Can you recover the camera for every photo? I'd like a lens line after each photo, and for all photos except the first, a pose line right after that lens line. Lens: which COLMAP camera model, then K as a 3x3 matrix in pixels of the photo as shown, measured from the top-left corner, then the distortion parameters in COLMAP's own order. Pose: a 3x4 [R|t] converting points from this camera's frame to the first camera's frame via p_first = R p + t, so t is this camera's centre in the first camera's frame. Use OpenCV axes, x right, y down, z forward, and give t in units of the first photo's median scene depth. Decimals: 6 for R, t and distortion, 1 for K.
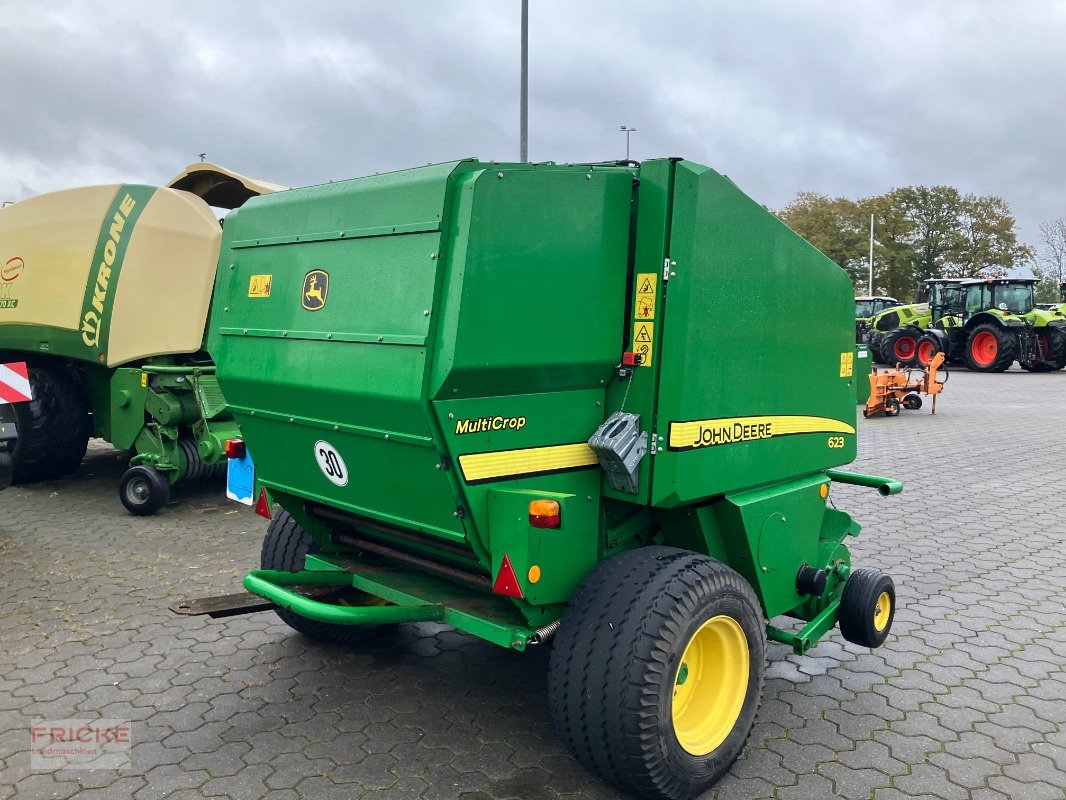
lens RADIAL K [[876.5, 0, 517.6], [0, 876.5, 400.2], [0, 0, 1]] dist [0.076152, -0.146583]
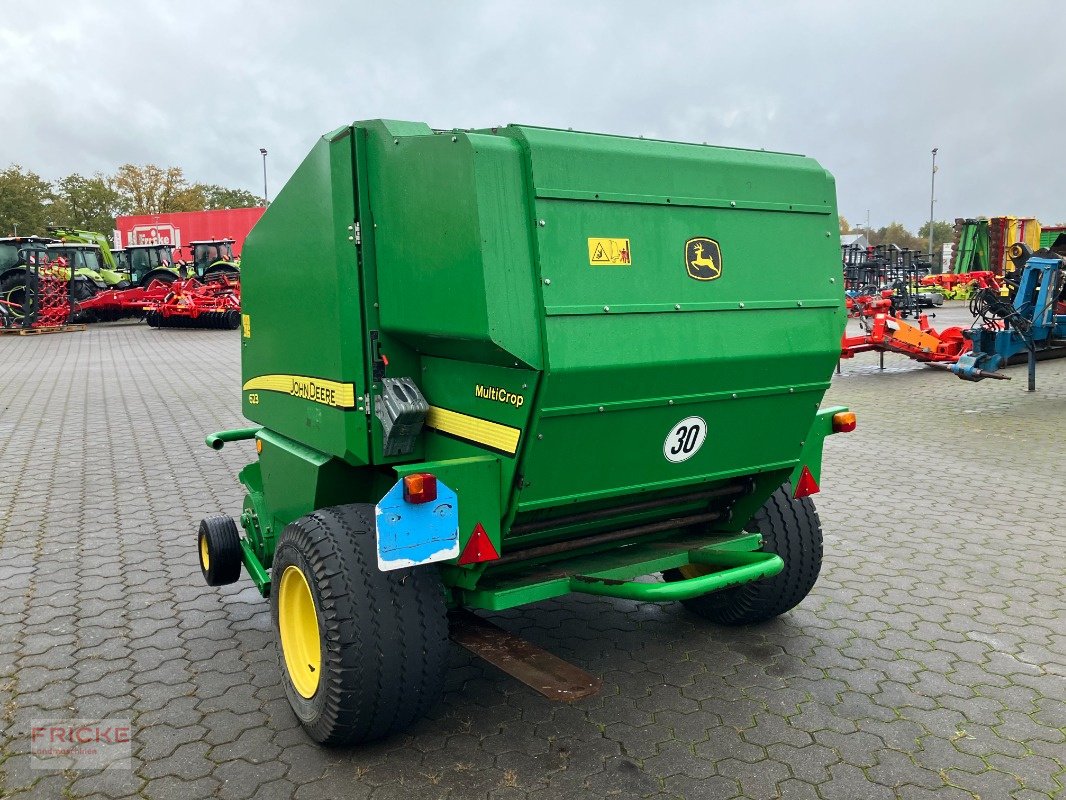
lens RADIAL K [[914.4, 0, 533.0], [0, 914.4, 400.0], [0, 0, 1]] dist [0.001741, -0.166415]
pose [[0.206878, -0.146244, 0.967375, -1.209848], [0.100984, 0.986676, 0.127566, -0.115470], [-0.973141, 0.071298, 0.218890, 0.943854]]
